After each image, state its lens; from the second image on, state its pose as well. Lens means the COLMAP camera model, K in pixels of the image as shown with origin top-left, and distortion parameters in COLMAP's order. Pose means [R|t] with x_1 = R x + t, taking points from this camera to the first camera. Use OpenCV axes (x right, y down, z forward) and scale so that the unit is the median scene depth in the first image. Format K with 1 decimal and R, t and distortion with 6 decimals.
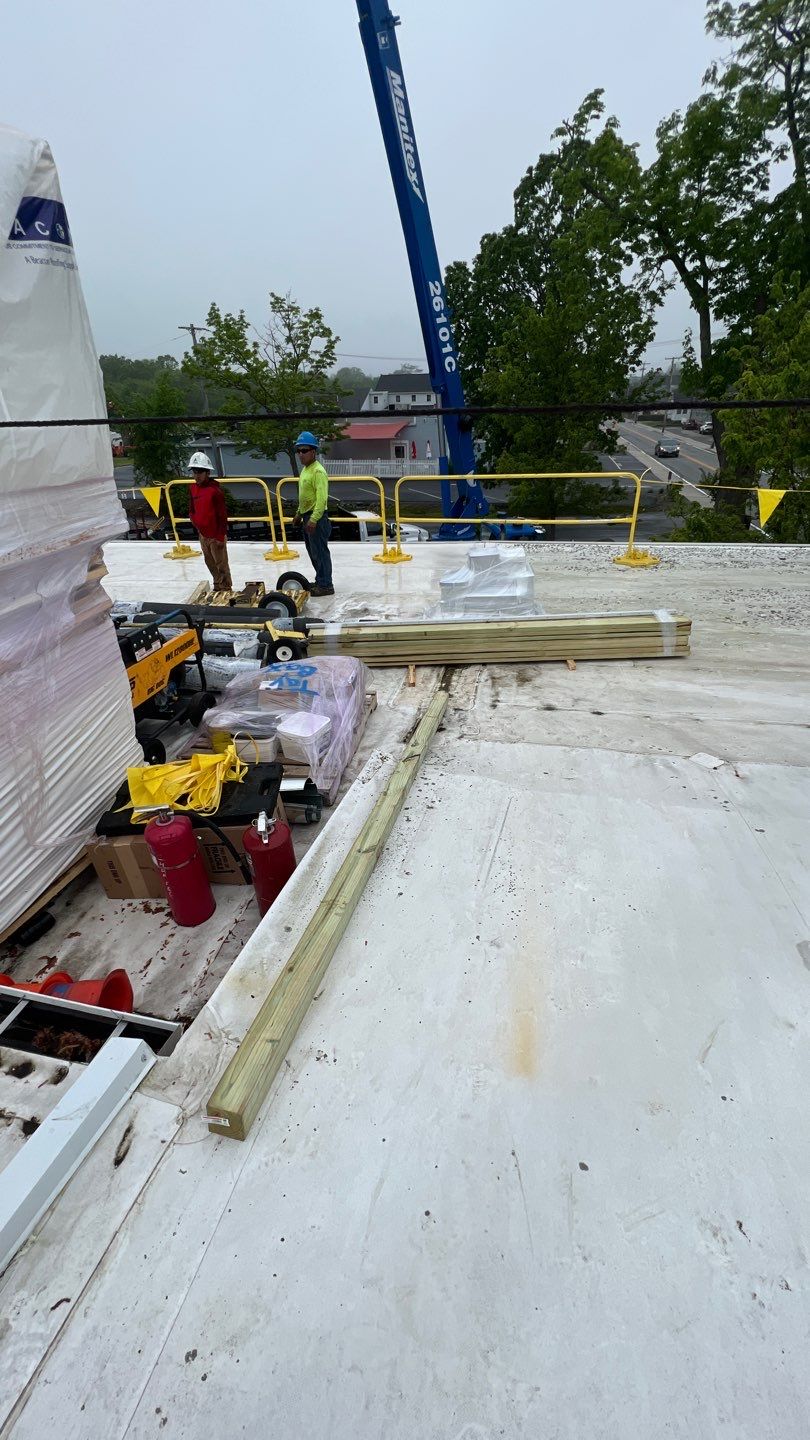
lens RADIAL K [[570.2, 0, 406.0], [0, 570.2, 707.9], [0, 0, 1]] dist [-0.001007, -0.000012]
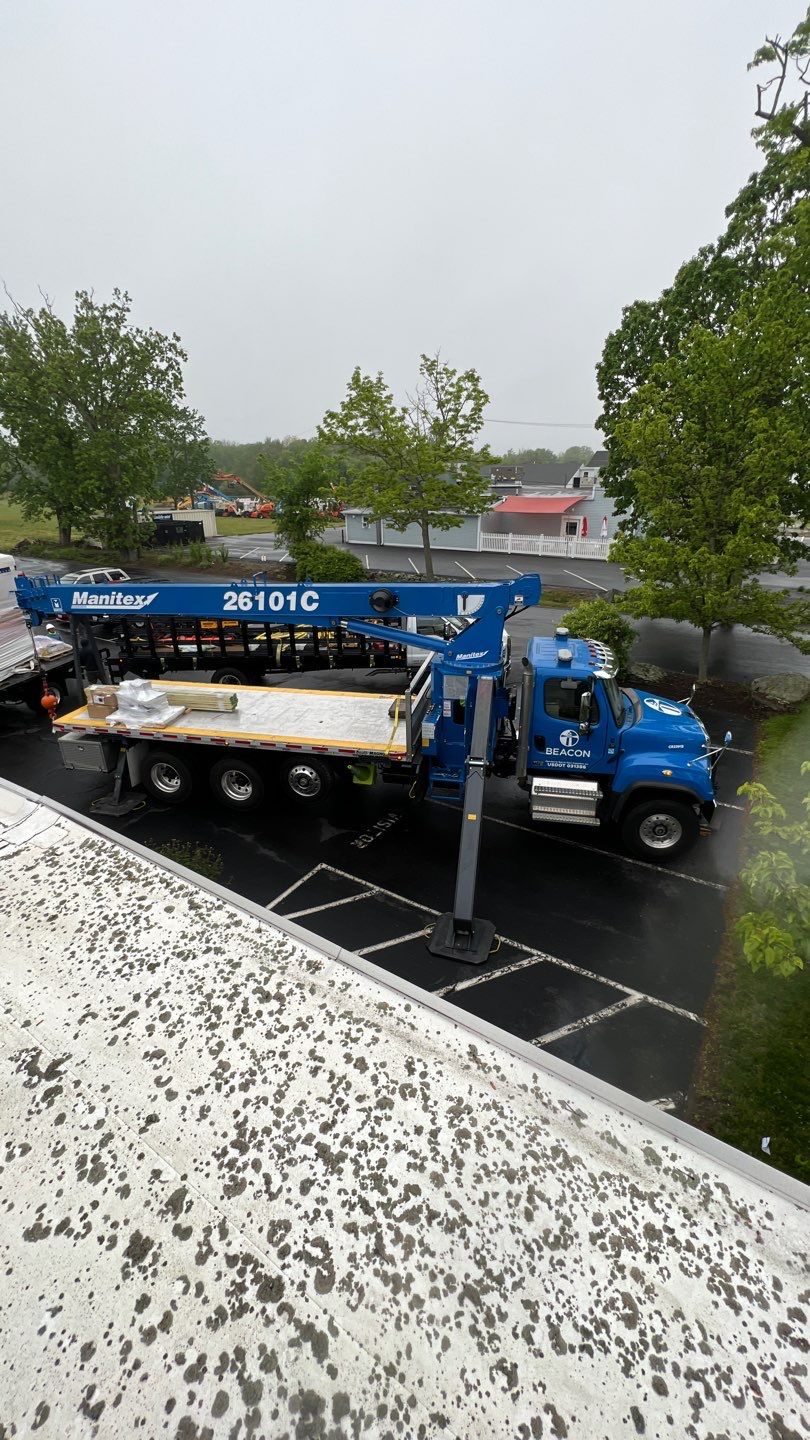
lens RADIAL K [[570.2, 0, 402.4], [0, 570.2, 716.2], [0, 0, 1]] dist [-0.001007, -0.000012]
pose [[0.935425, 0.149836, -0.320201, 0.106075], [-0.180138, 0.981355, -0.067030, -0.088724], [0.304187, 0.120382, 0.944975, 0.187572]]
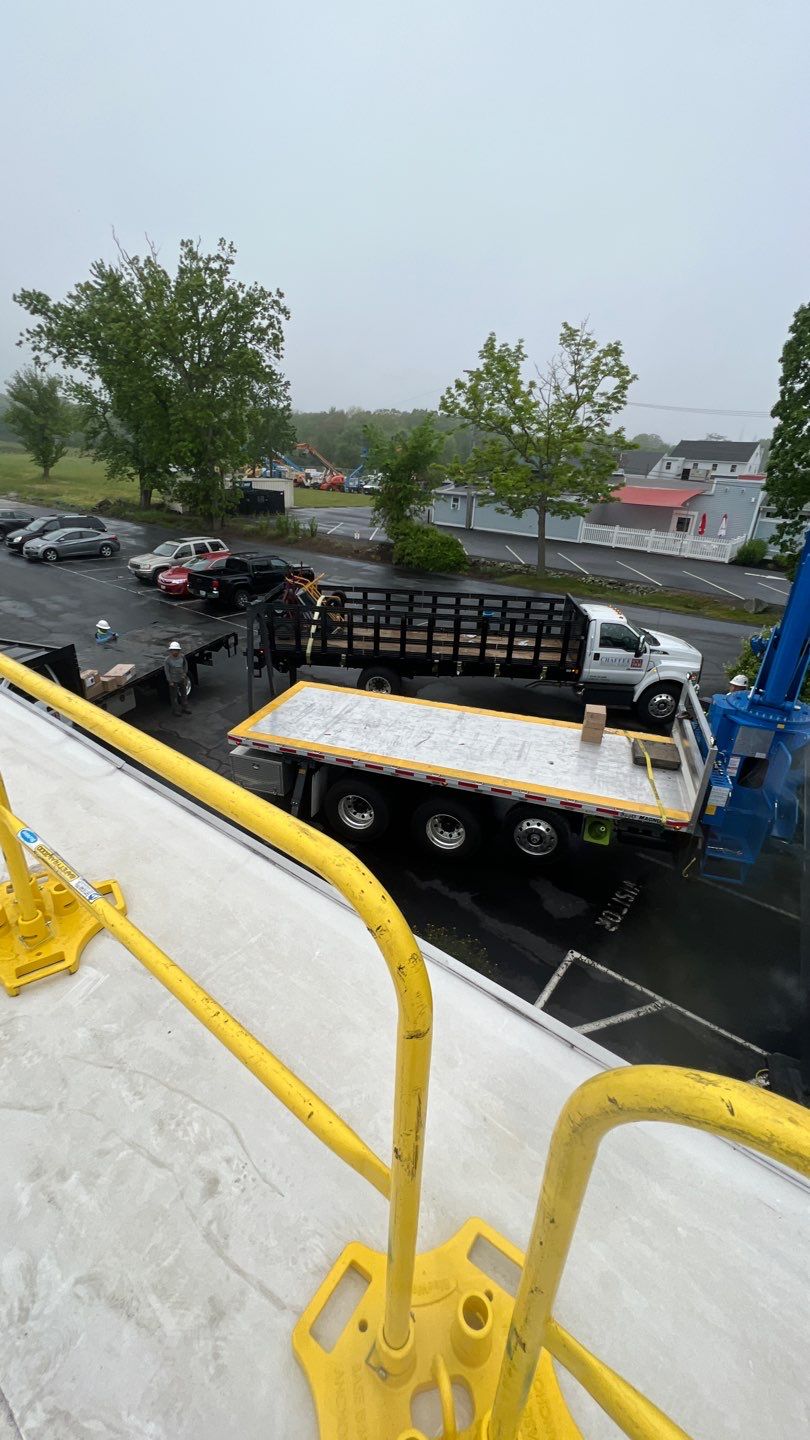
lens RADIAL K [[570.2, 0, 406.2], [0, 570.2, 718.5], [0, 0, 1]] dist [-0.001007, -0.000012]
pose [[0.899953, 0.238358, -0.365063, -0.004879], [-0.262755, 0.964697, -0.017869, -0.096136], [0.347916, 0.112003, 0.930811, 0.206539]]
